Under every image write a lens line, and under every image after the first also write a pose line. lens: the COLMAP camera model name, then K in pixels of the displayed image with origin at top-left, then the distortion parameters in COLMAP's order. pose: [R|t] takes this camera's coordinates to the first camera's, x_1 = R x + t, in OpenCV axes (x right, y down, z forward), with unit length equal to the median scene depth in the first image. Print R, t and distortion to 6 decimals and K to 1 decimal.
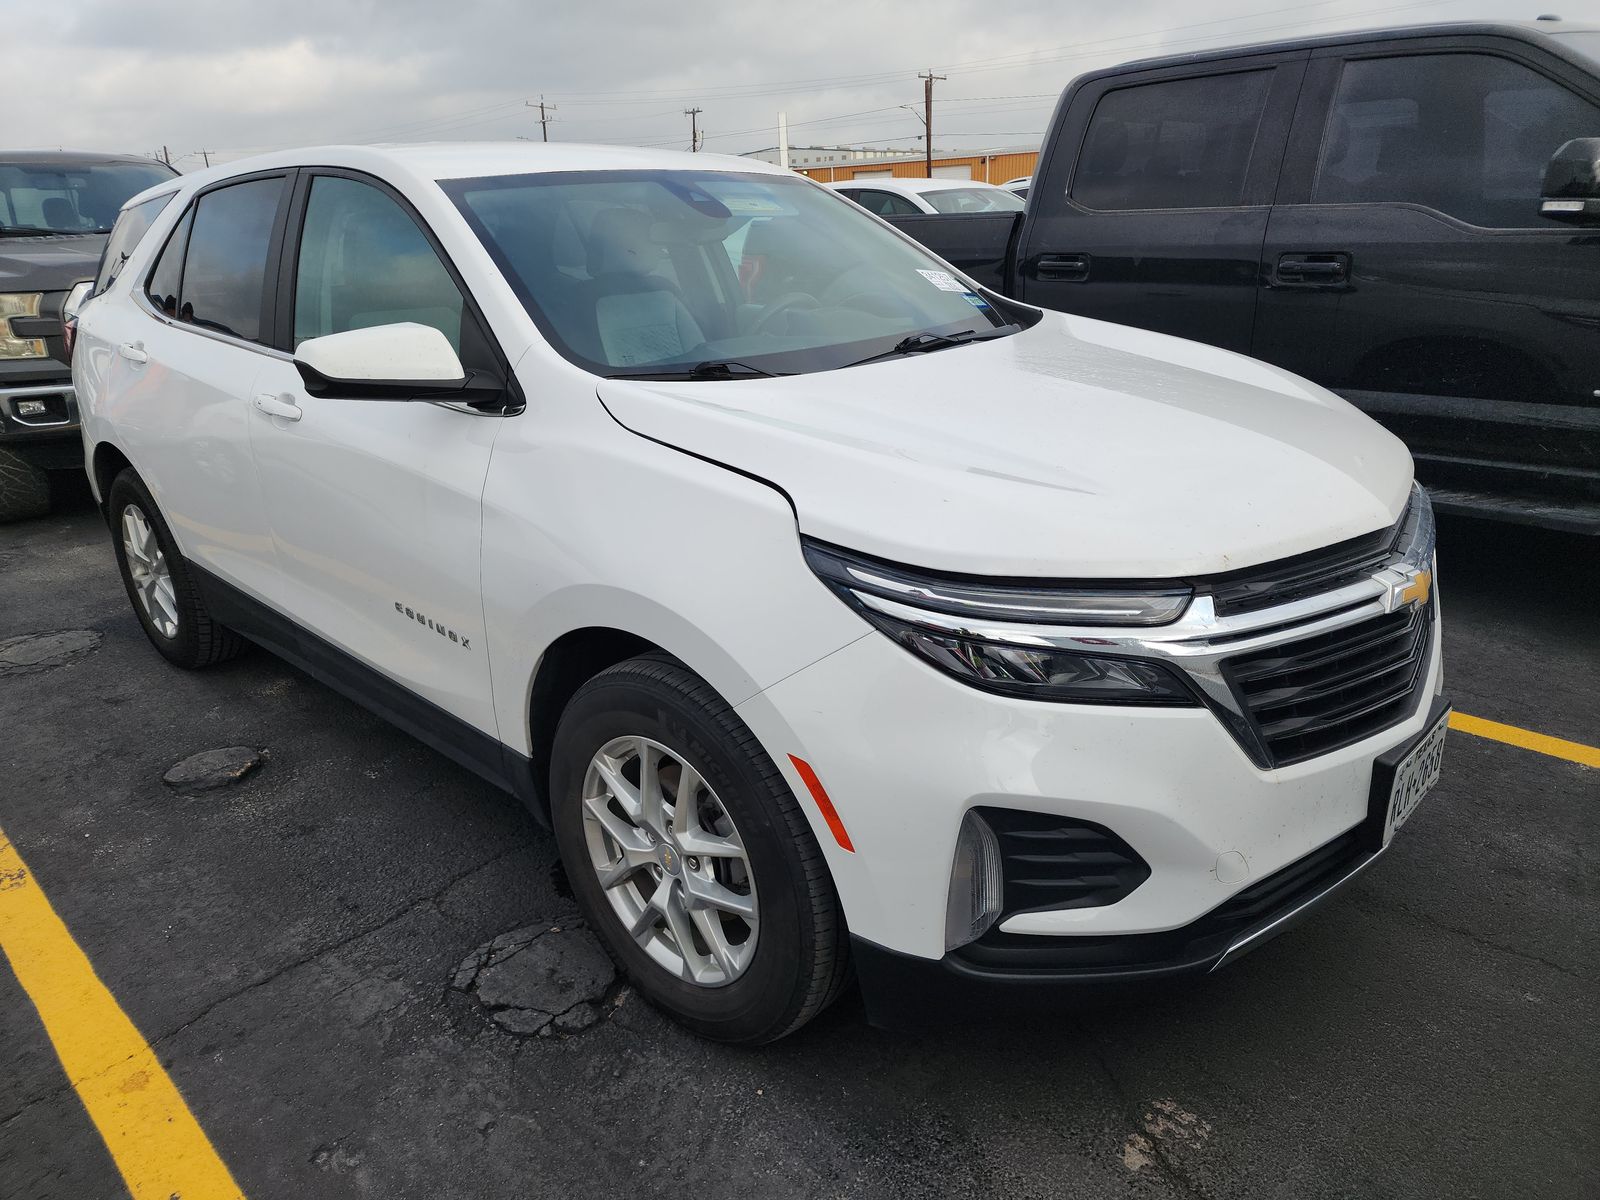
lens RADIAL K [[1059.4, 0, 786.7], [0, 1059.4, 597.2], [0, 0, 1]] dist [0.092356, -0.085815]
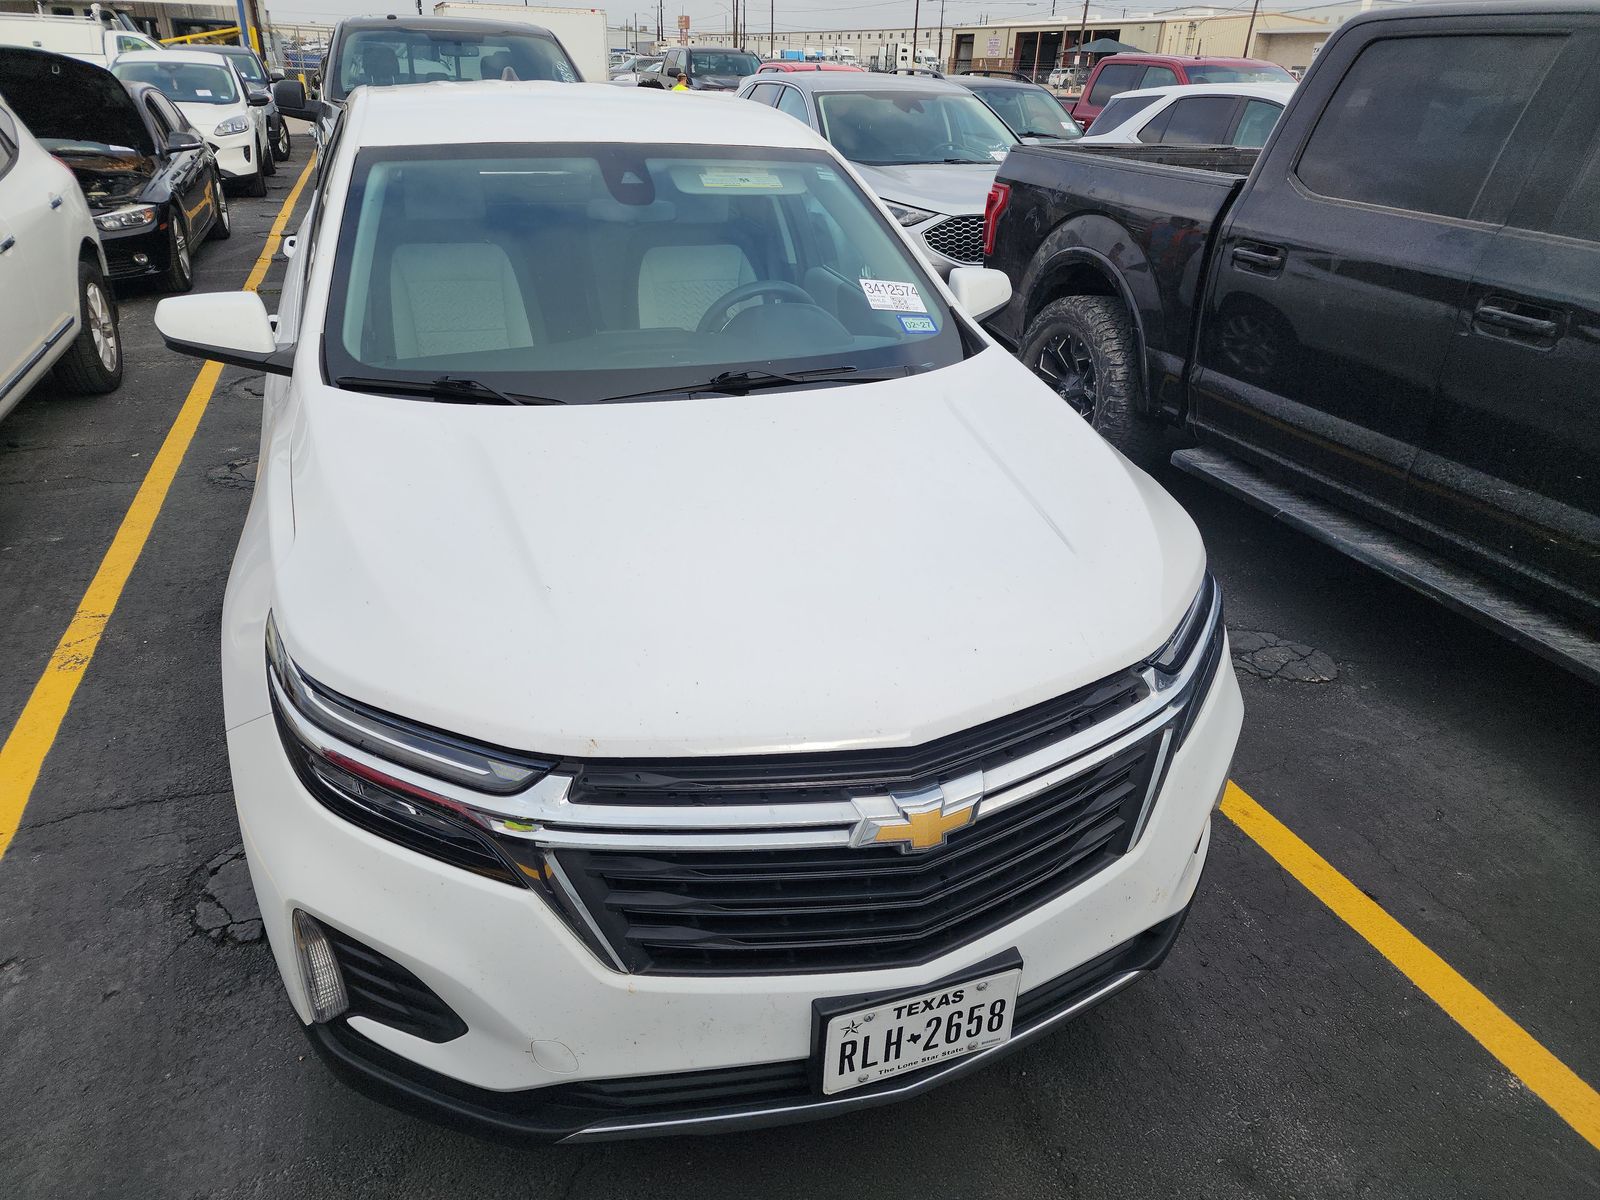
lens RADIAL K [[1059.4, 0, 786.7], [0, 1059.4, 597.2], [0, 0, 1]] dist [0.092356, -0.085815]
pose [[0.895752, 0.249264, -0.368097, 0.717487], [-0.202942, 0.965984, 0.160282, -0.278748], [0.395528, -0.068870, 0.915868, 0.210961]]
